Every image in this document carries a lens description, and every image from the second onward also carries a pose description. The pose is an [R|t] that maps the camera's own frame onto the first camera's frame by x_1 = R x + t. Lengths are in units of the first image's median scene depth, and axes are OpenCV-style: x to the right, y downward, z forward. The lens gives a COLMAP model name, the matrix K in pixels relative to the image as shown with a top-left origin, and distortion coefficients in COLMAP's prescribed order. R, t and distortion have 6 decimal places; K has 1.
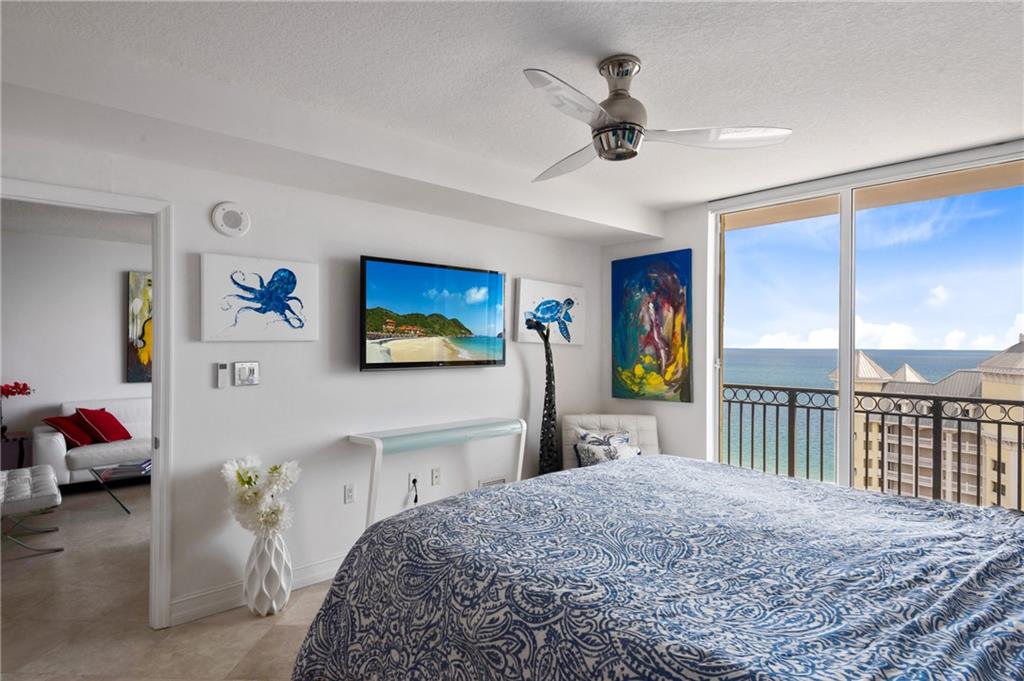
lens RADIAL K [[557.5, 0, 512.0], [0, 557.5, 340.5], [0, 0, 1]] dist [0.027282, -0.000310]
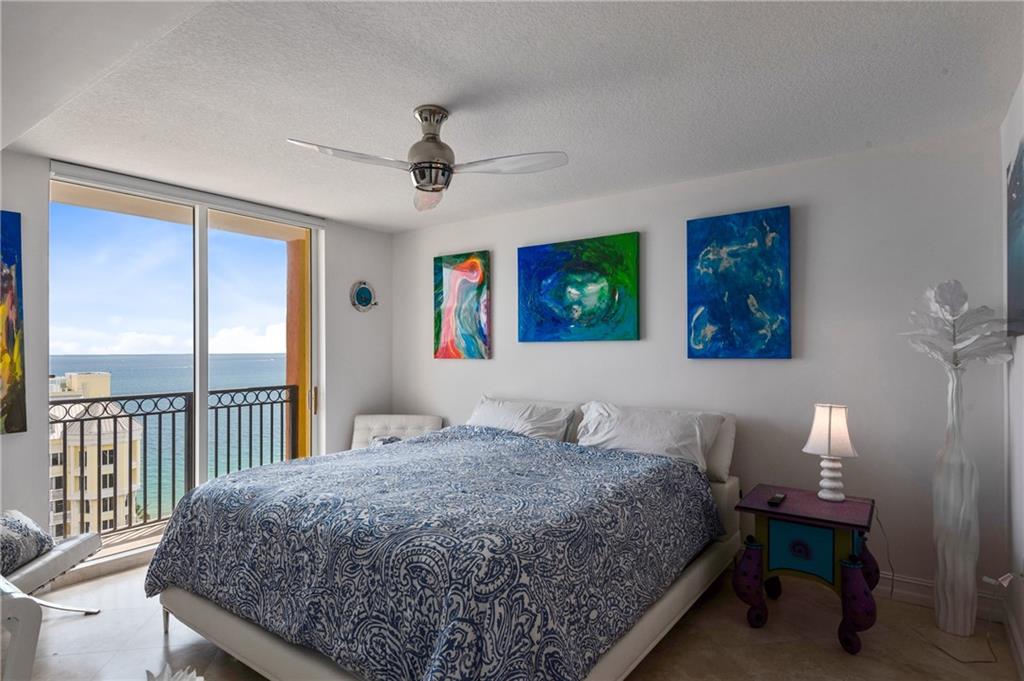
lens RADIAL K [[557.5, 0, 512.0], [0, 557.5, 340.5], [0, 0, 1]] dist [0.027282, -0.000310]
pose [[-0.201706, 0.009926, 0.979396, -0.716524], [-0.001327, 0.999945, -0.010408, 0.002845], [-0.979445, -0.003399, -0.201682, 0.763533]]
